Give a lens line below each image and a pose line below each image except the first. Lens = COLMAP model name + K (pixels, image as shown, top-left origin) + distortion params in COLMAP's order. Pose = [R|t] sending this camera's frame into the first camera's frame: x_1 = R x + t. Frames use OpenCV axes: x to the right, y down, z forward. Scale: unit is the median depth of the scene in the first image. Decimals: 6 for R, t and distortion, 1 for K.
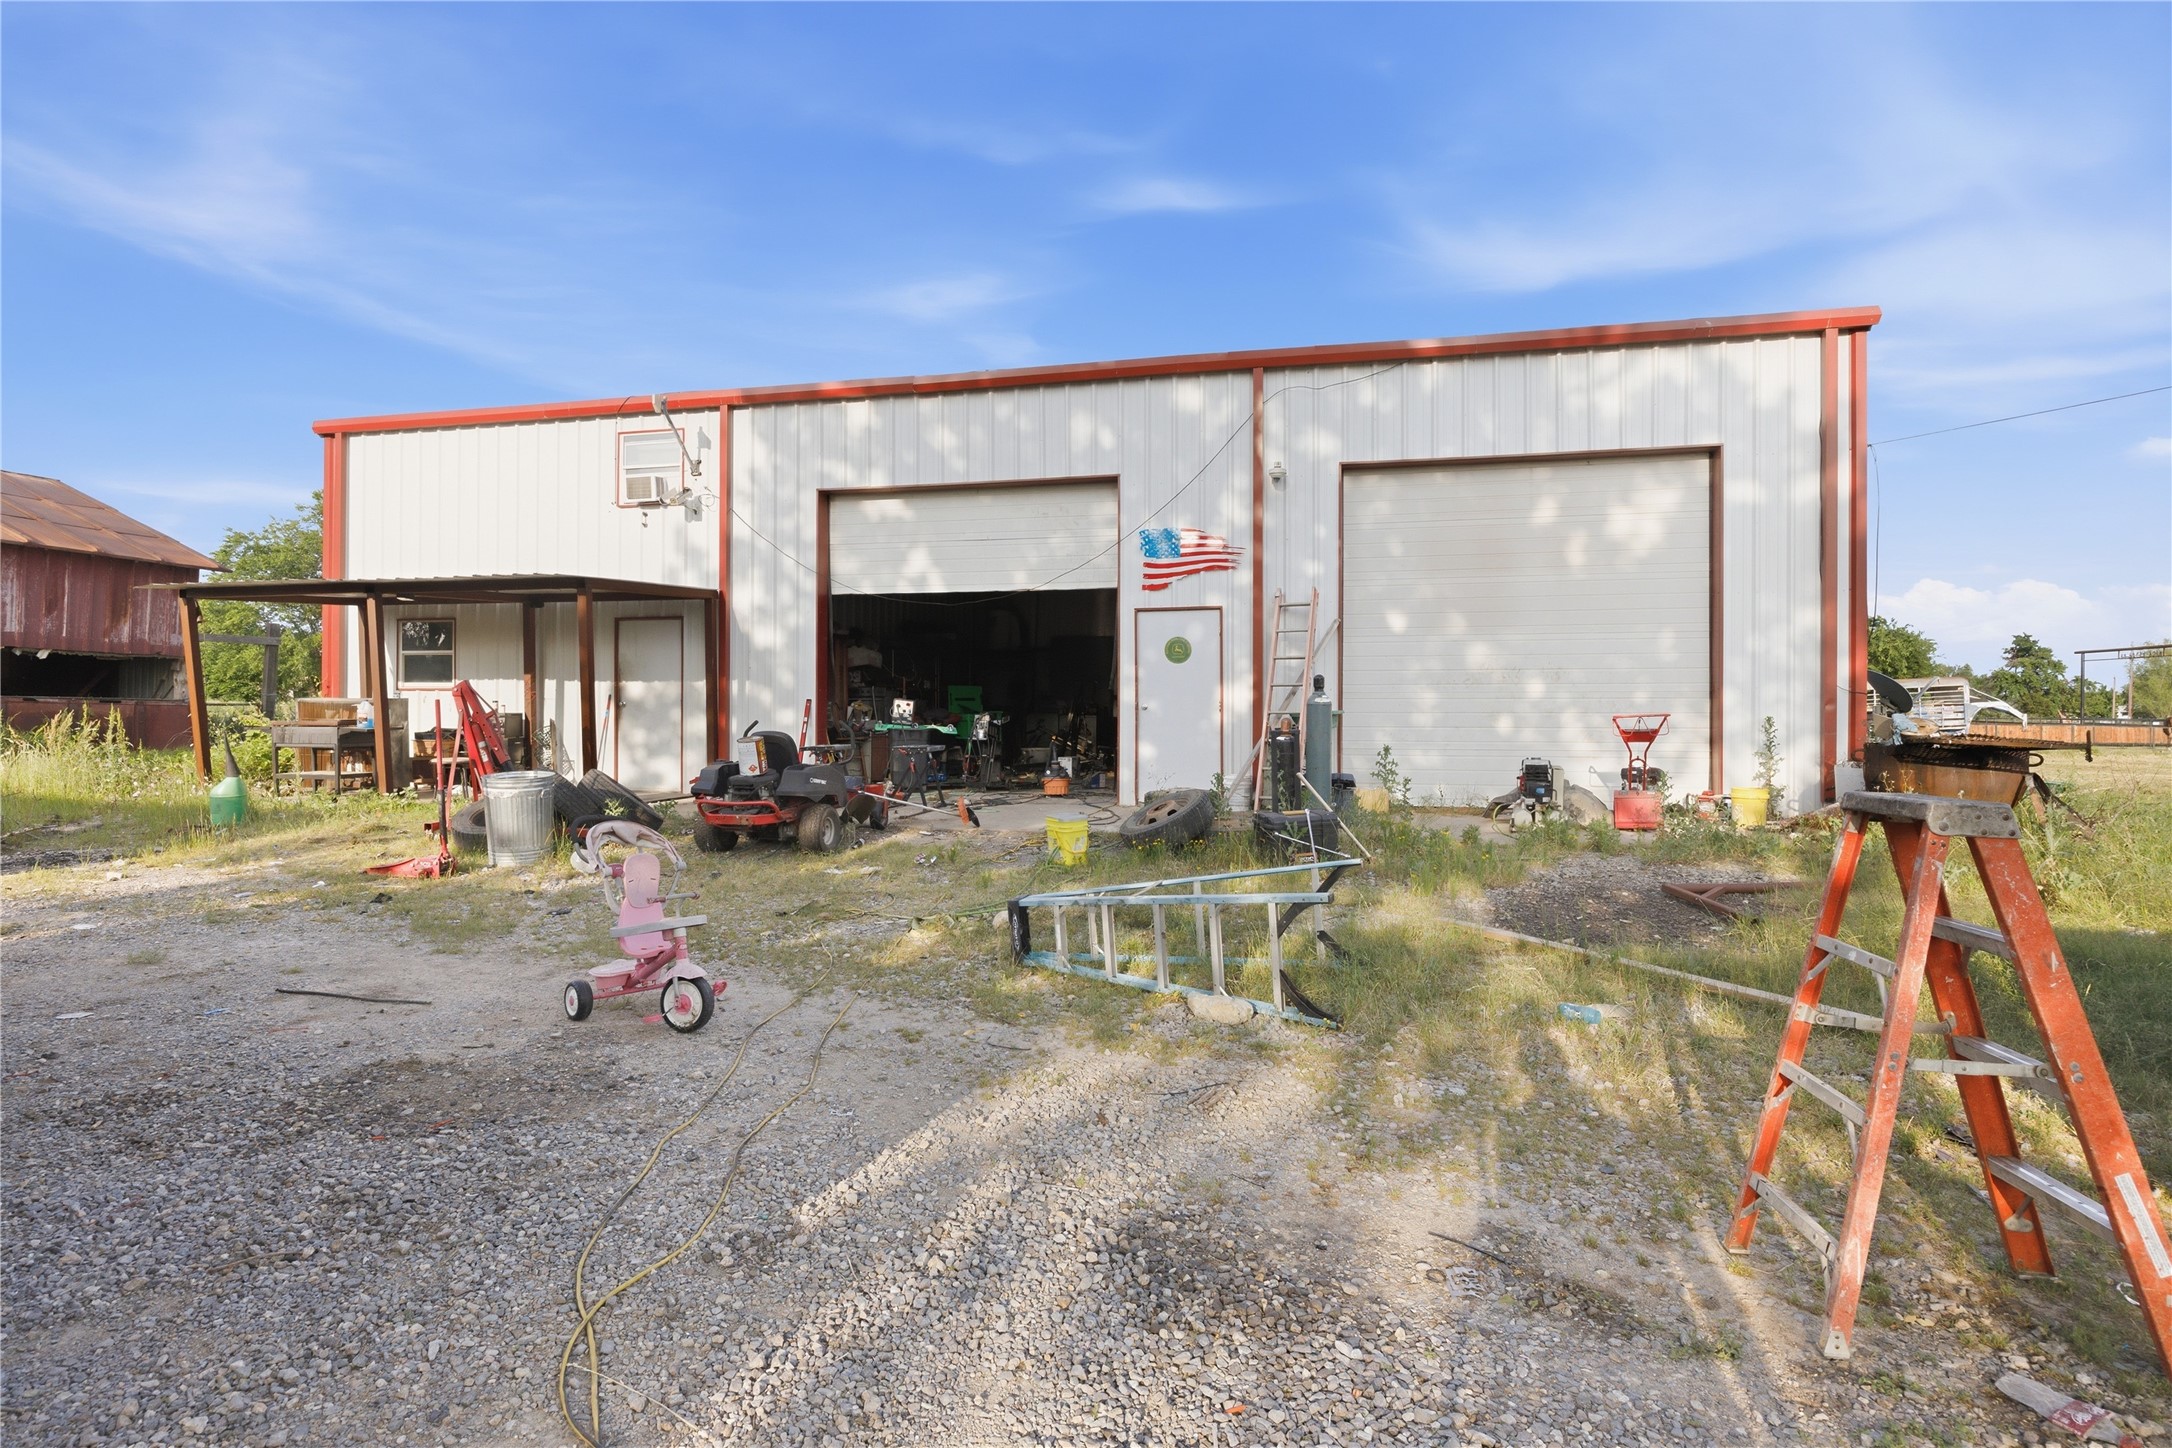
lens RADIAL K [[1086.0, 0, 1078.8], [0, 1086.0, 743.0], [0, 0, 1]] dist [-0.002054, -0.002158]
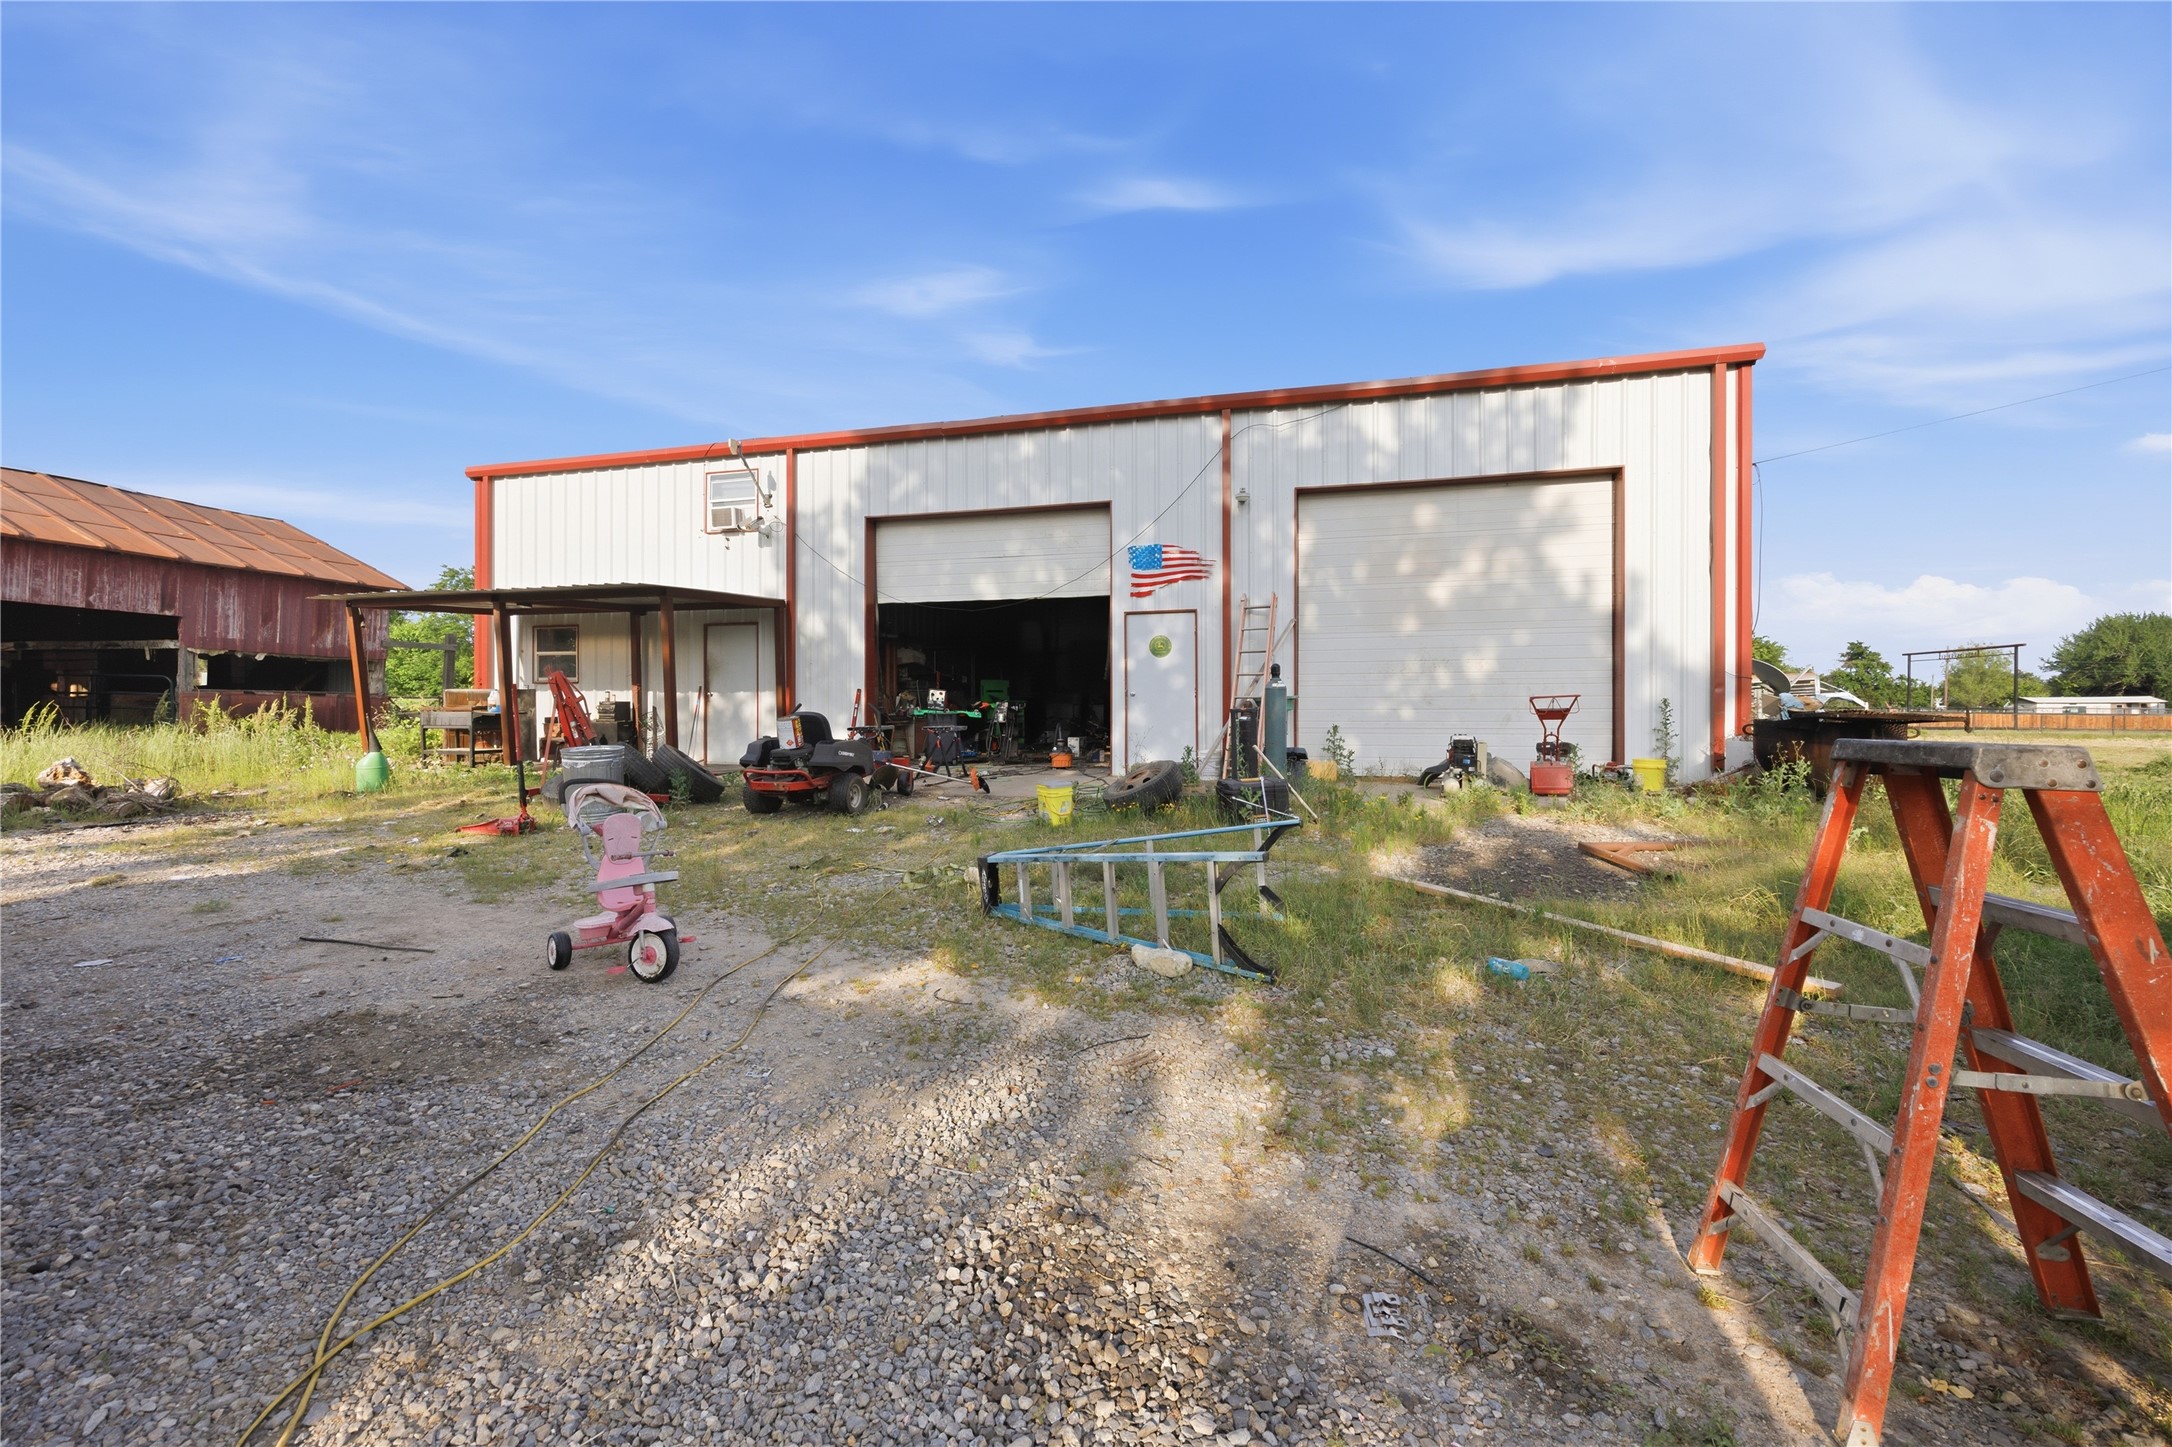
lens RADIAL K [[845.2, 0, 1075.7], [0, 845.2, 731.7], [0, 0, 1]] dist [-0.003906, 0.001471]
pose [[0.999546, -0.002352, -0.030021, 0.061172], [0.002403, 0.999996, 0.001649, 0.017381], [0.030017, -0.001720, 0.999548, 0.151432]]
